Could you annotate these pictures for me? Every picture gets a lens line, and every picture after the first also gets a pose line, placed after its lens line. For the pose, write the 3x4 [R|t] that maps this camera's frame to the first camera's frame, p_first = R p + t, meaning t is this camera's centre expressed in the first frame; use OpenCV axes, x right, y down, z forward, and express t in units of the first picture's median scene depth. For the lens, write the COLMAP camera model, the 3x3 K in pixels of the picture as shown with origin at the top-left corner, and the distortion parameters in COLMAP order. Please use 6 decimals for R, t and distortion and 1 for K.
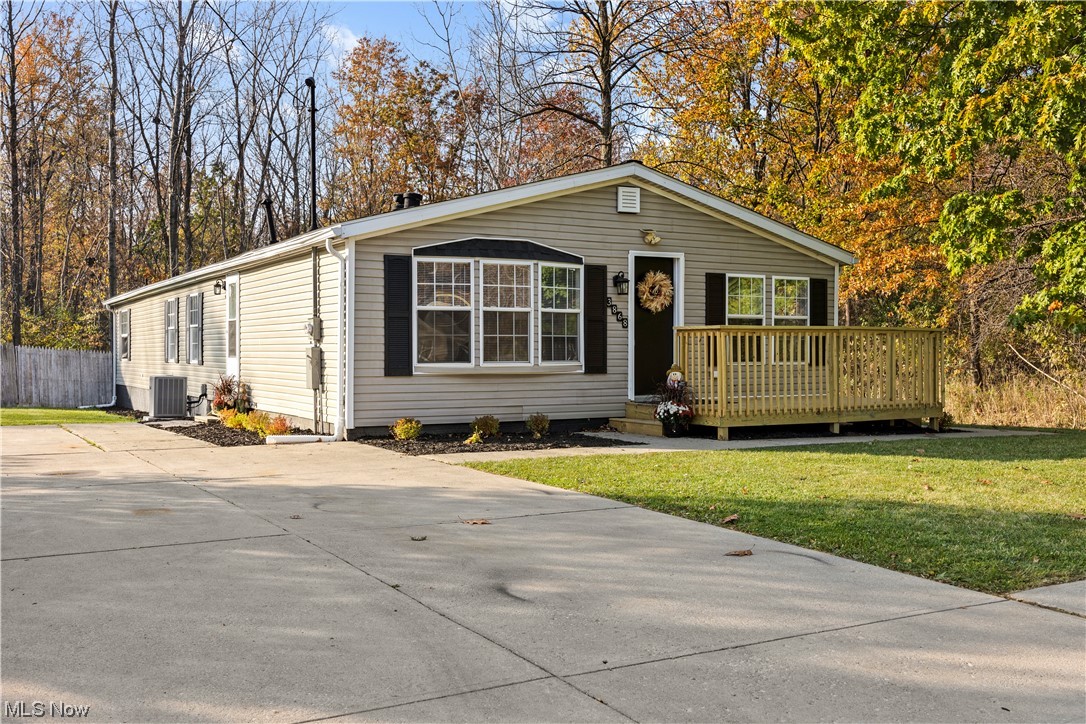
lens RADIAL K [[1063.1, 0, 543.0], [0, 1063.1, 362.0], [0, 0, 1]] dist [-0.001139, -0.018307]
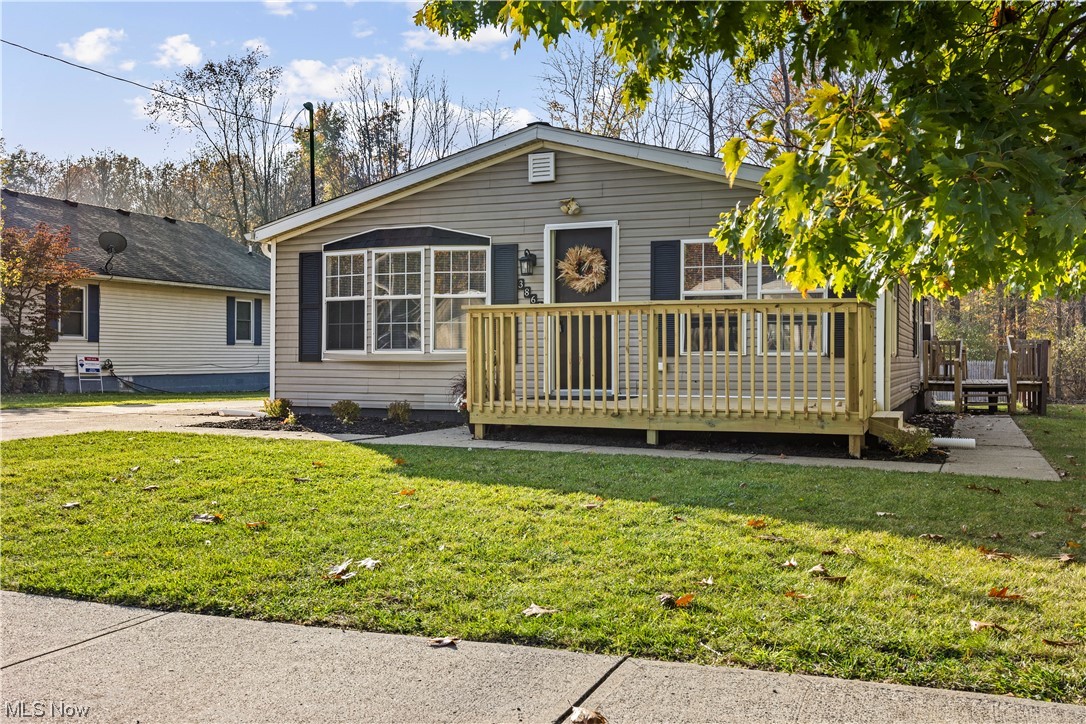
lens RADIAL K [[1063.1, 0, 543.0], [0, 1063.1, 362.0], [0, 0, 1]] dist [-0.001139, -0.018307]
pose [[0.615295, 0.011452, -0.788214, 0.827258], [-0.006123, 0.999934, 0.009748, 0.001141], [0.788273, -0.001172, 0.615325, 0.480383]]
